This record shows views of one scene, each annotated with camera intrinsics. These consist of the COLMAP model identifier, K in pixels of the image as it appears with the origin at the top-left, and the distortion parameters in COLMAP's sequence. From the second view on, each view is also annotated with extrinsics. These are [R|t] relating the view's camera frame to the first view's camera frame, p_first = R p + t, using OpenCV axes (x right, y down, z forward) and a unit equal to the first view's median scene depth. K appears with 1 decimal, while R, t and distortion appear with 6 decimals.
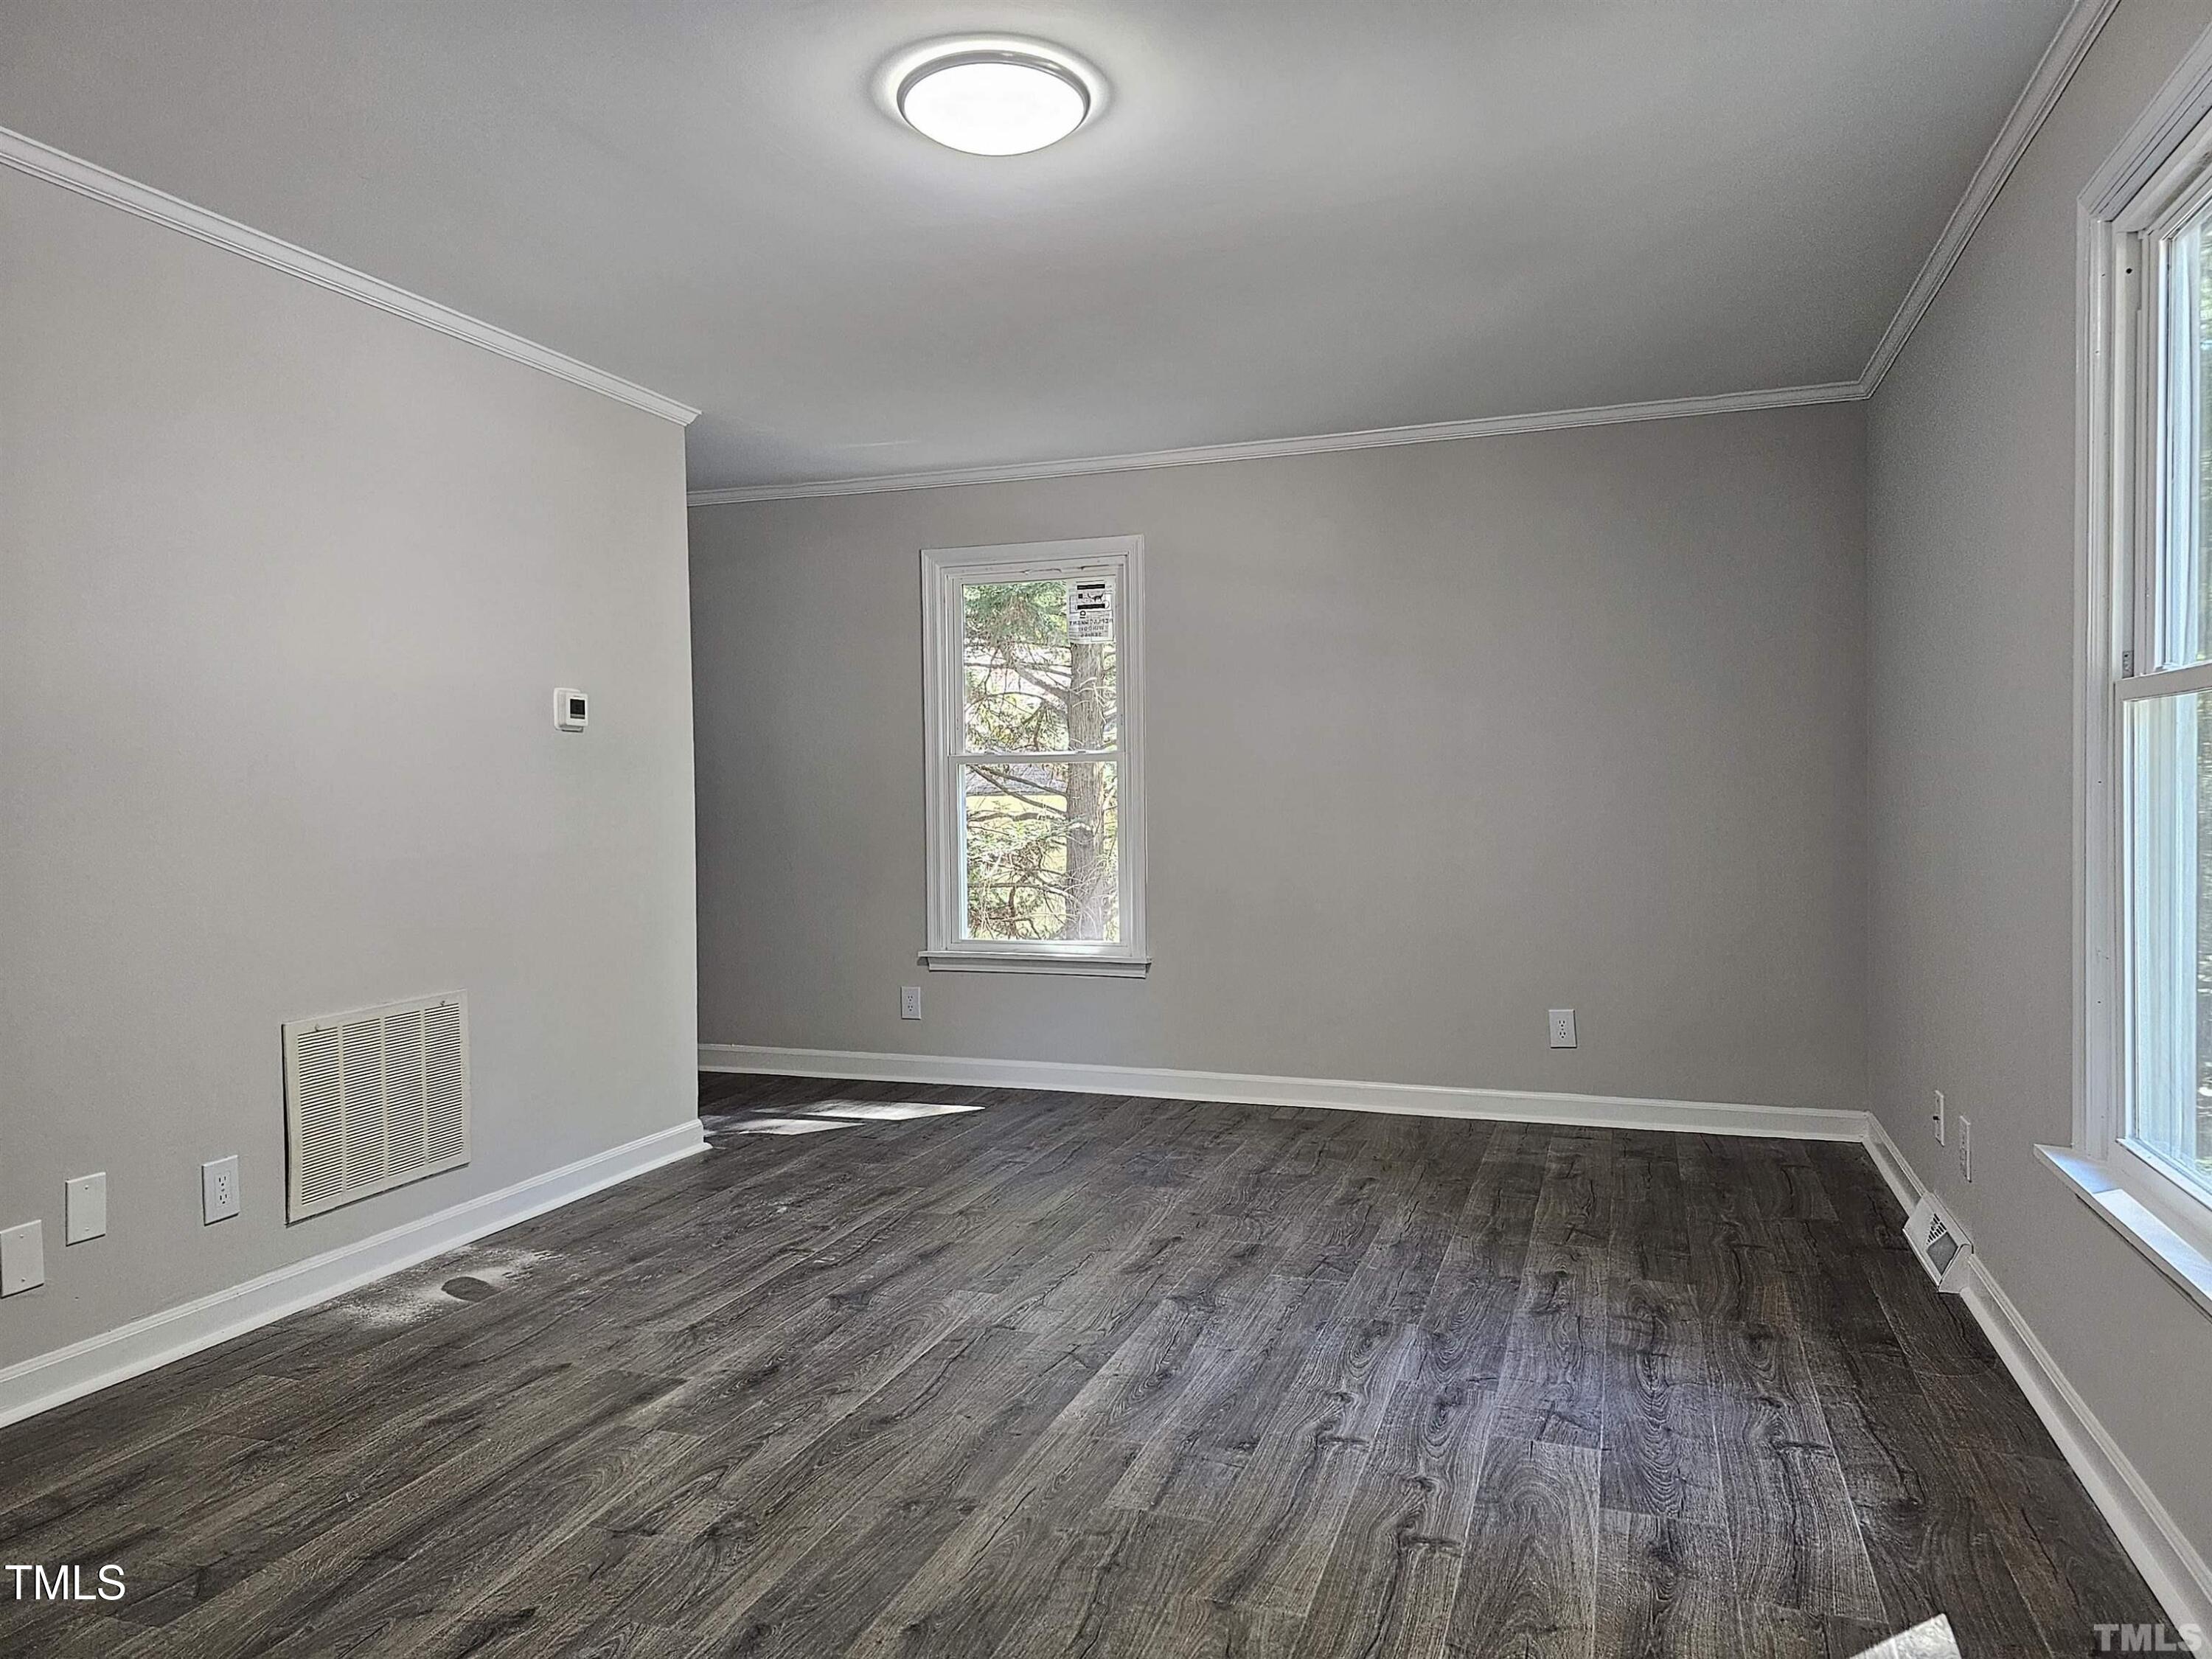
lens RADIAL K [[1445.9, 0, 1106.0], [0, 1445.9, 829.5], [0, 0, 1]] dist [0.000552, 0.000028]
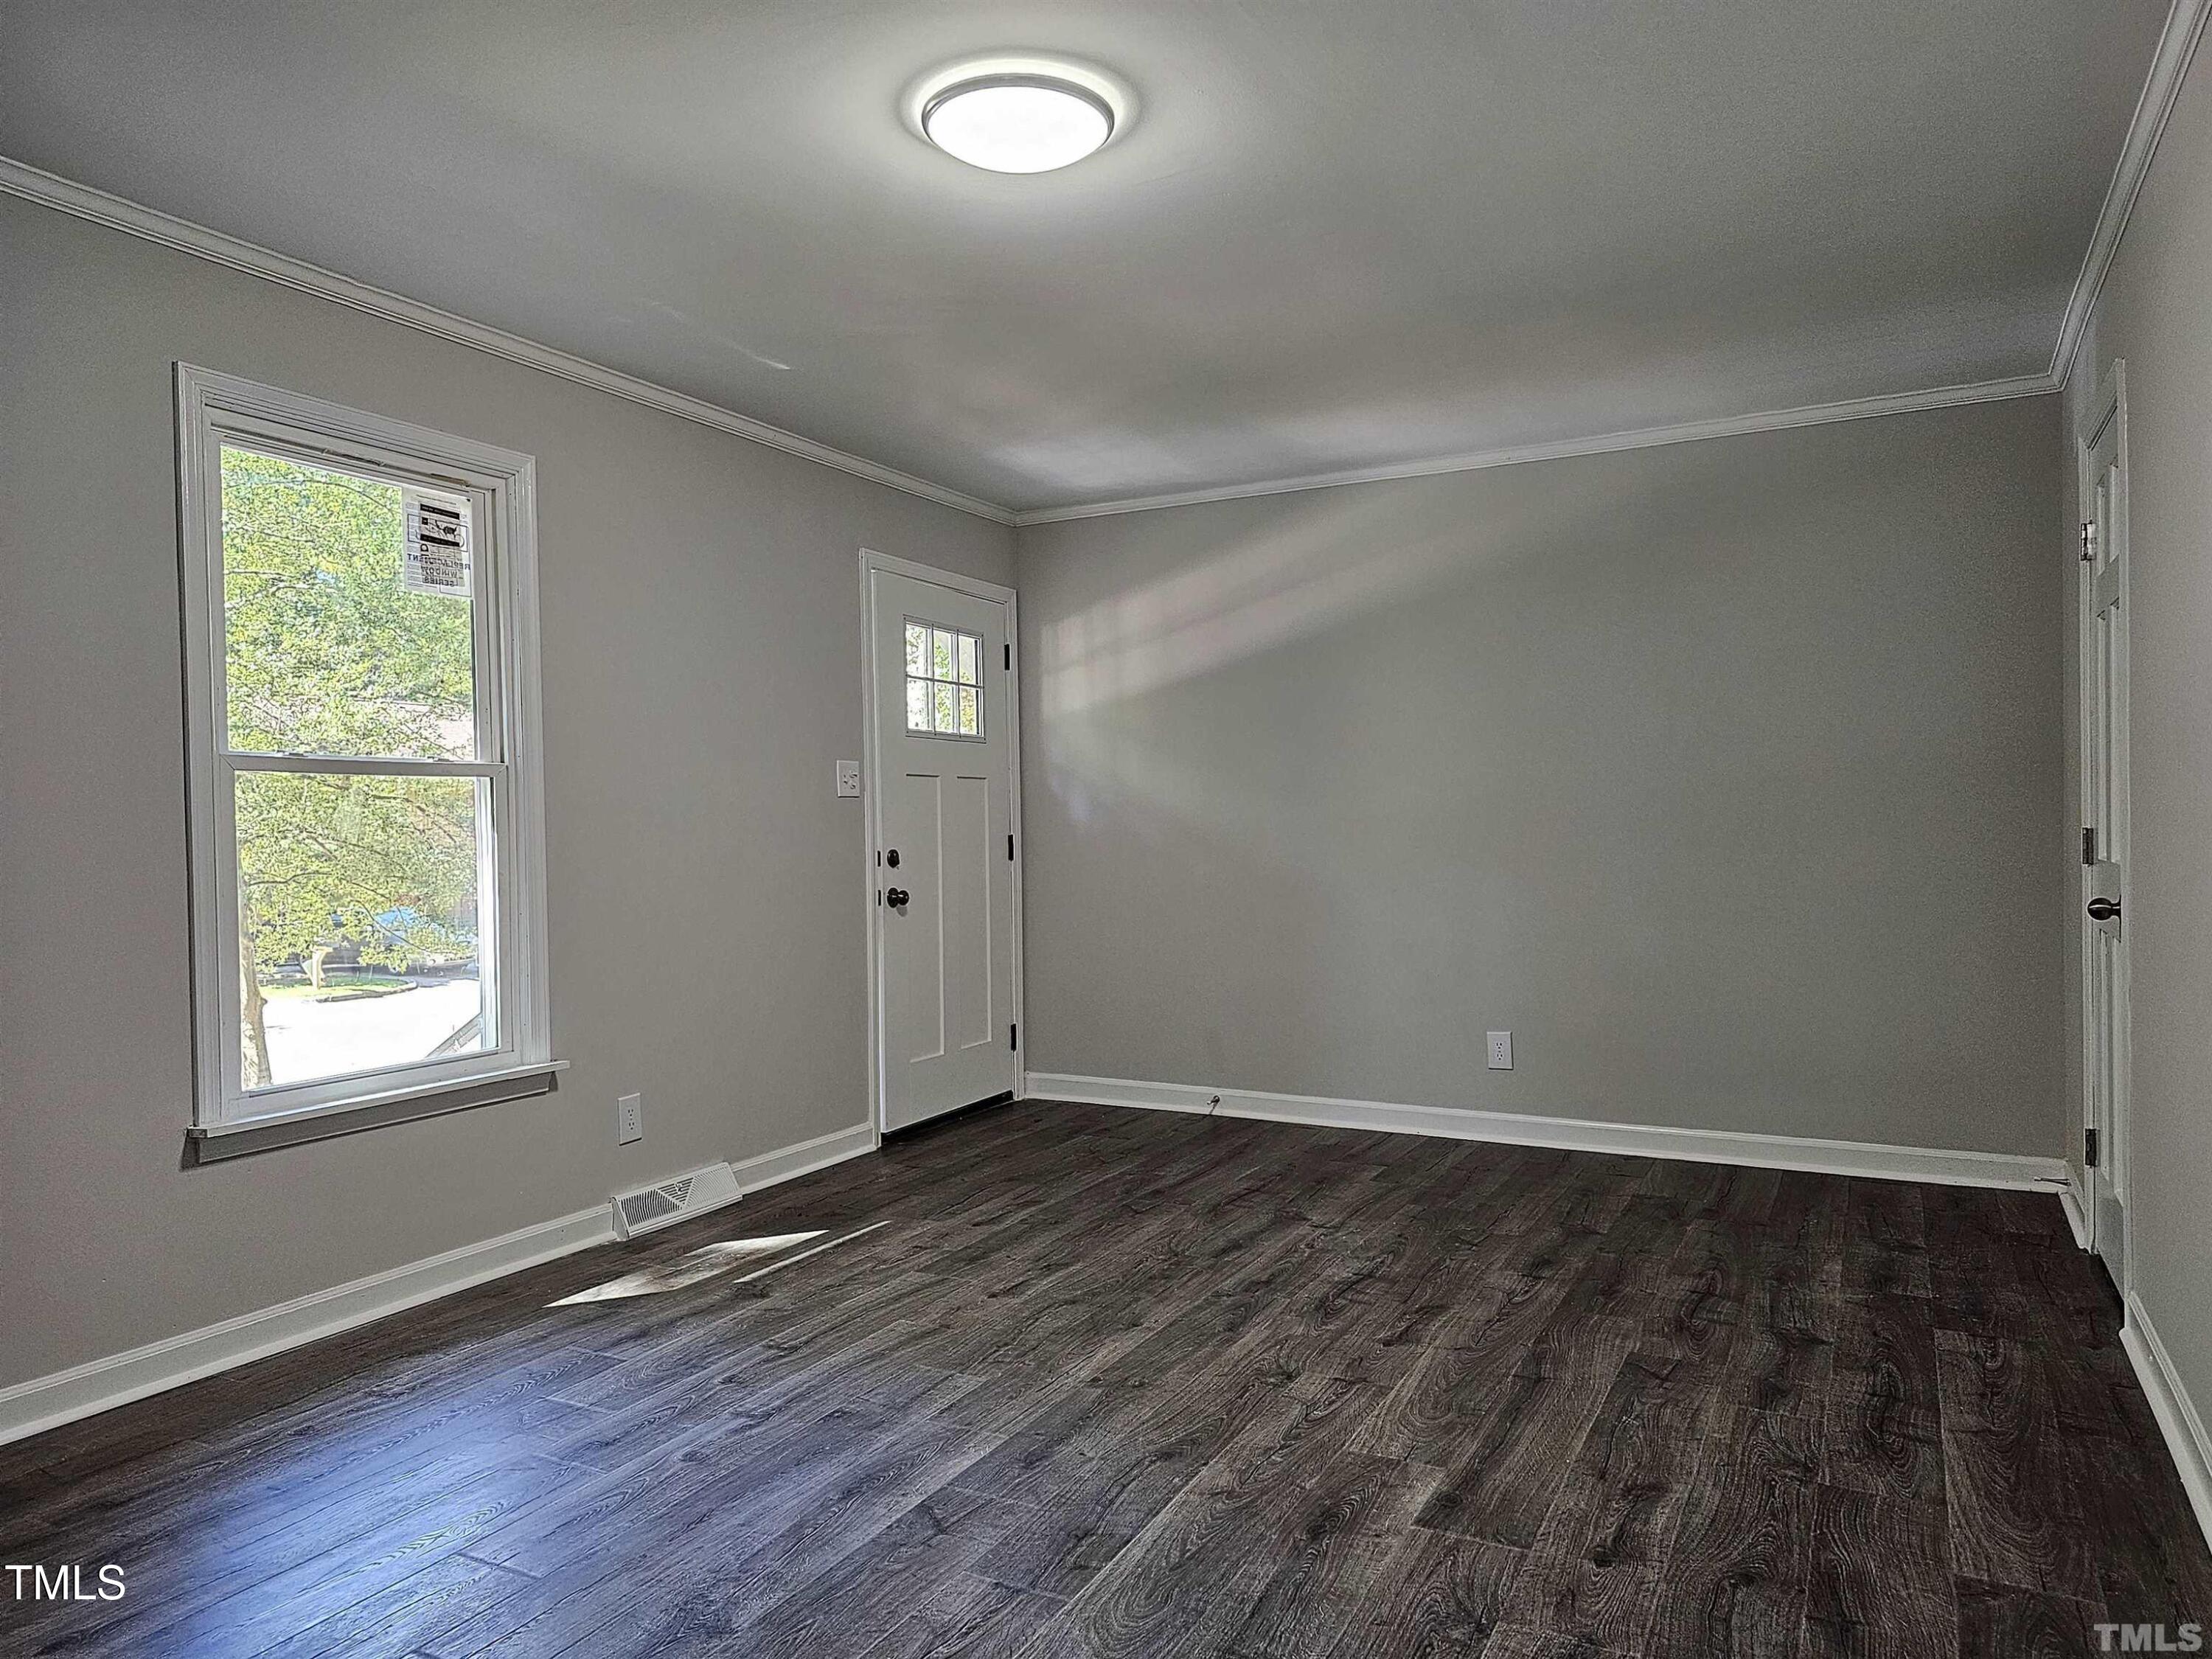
lens RADIAL K [[1445.9, 0, 1106.0], [0, 1445.9, 829.5], [0, 0, 1]] dist [0.000552, 0.000028]
pose [[-0.988754, 0.024669, 0.147506, -0.277665], [0.028950, 0.999217, 0.026952, -0.041254], [-0.146725, 0.030919, -0.988694, 2.041085]]
